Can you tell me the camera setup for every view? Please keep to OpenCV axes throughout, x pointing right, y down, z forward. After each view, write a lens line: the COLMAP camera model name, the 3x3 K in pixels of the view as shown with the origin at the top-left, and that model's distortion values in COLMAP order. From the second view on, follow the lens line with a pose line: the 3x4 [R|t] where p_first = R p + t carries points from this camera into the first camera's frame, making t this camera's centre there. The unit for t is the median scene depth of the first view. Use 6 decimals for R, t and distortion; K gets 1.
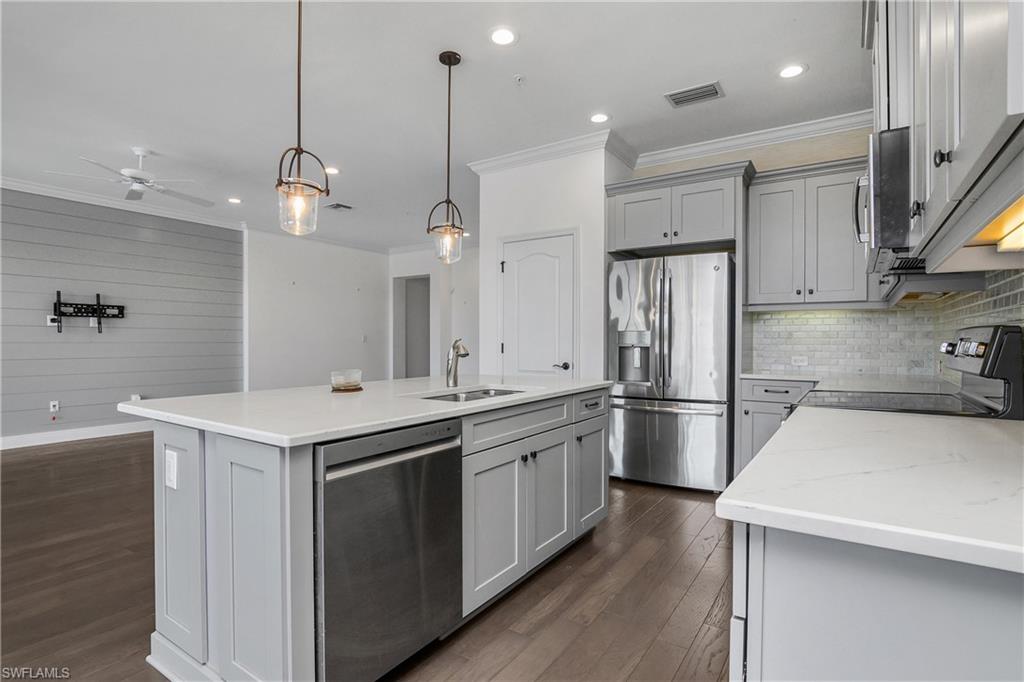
lens RADIAL K [[510.8, 0, 511.0], [0, 510.8, 345.1], [0, 0, 1]] dist [-0.002922, -0.001308]
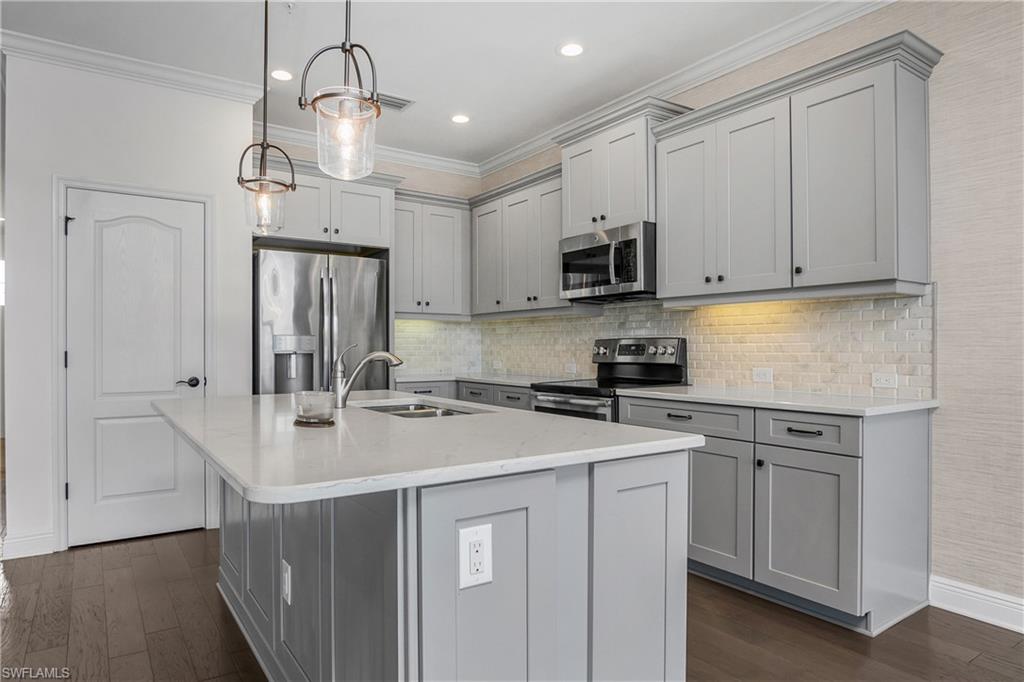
lens RADIAL K [[620.8, 0, 494.6], [0, 620.8, 343.6], [0, 0, 1]] dist [-0.004645, -0.002010]
pose [[0.378236, 0.003260, 0.925703, -0.642656], [0.009468, 0.999928, -0.007390, -0.003259], [-0.925661, 0.011560, 0.378178, 0.325862]]
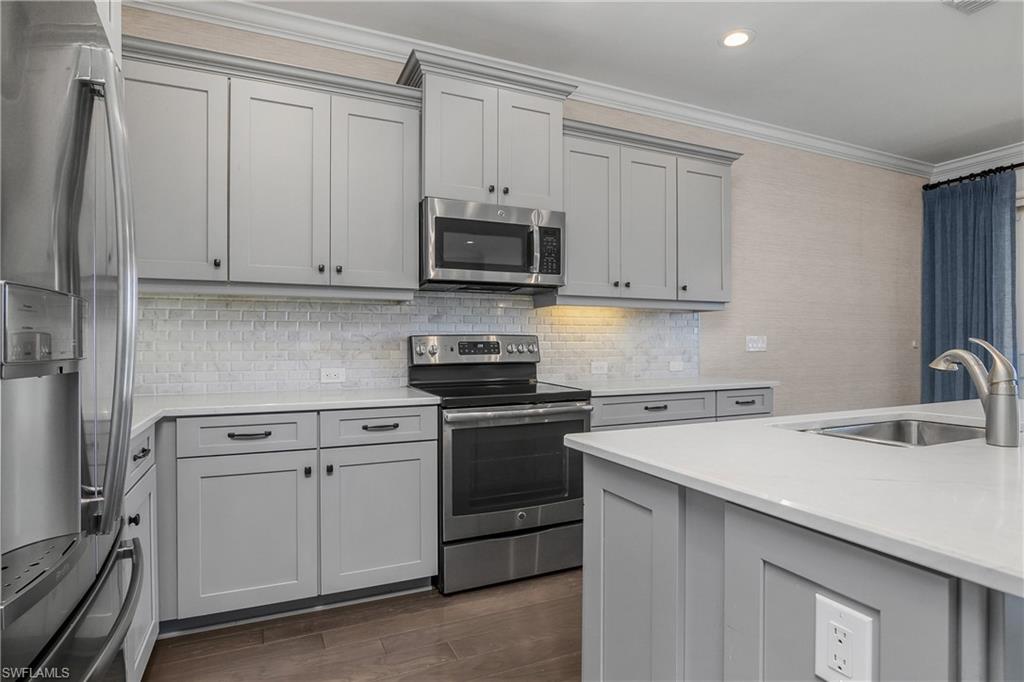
lens RADIAL K [[550.5, 0, 546.8], [0, 550.5, 340.6], [0, 0, 1]] dist [-0.001354, -0.000683]
pose [[-0.864748, 0.005486, 0.502176, -0.051468], [0.006716, 0.999977, 0.000641, -0.009575], [-0.502161, 0.003927, -0.864765, 1.193306]]
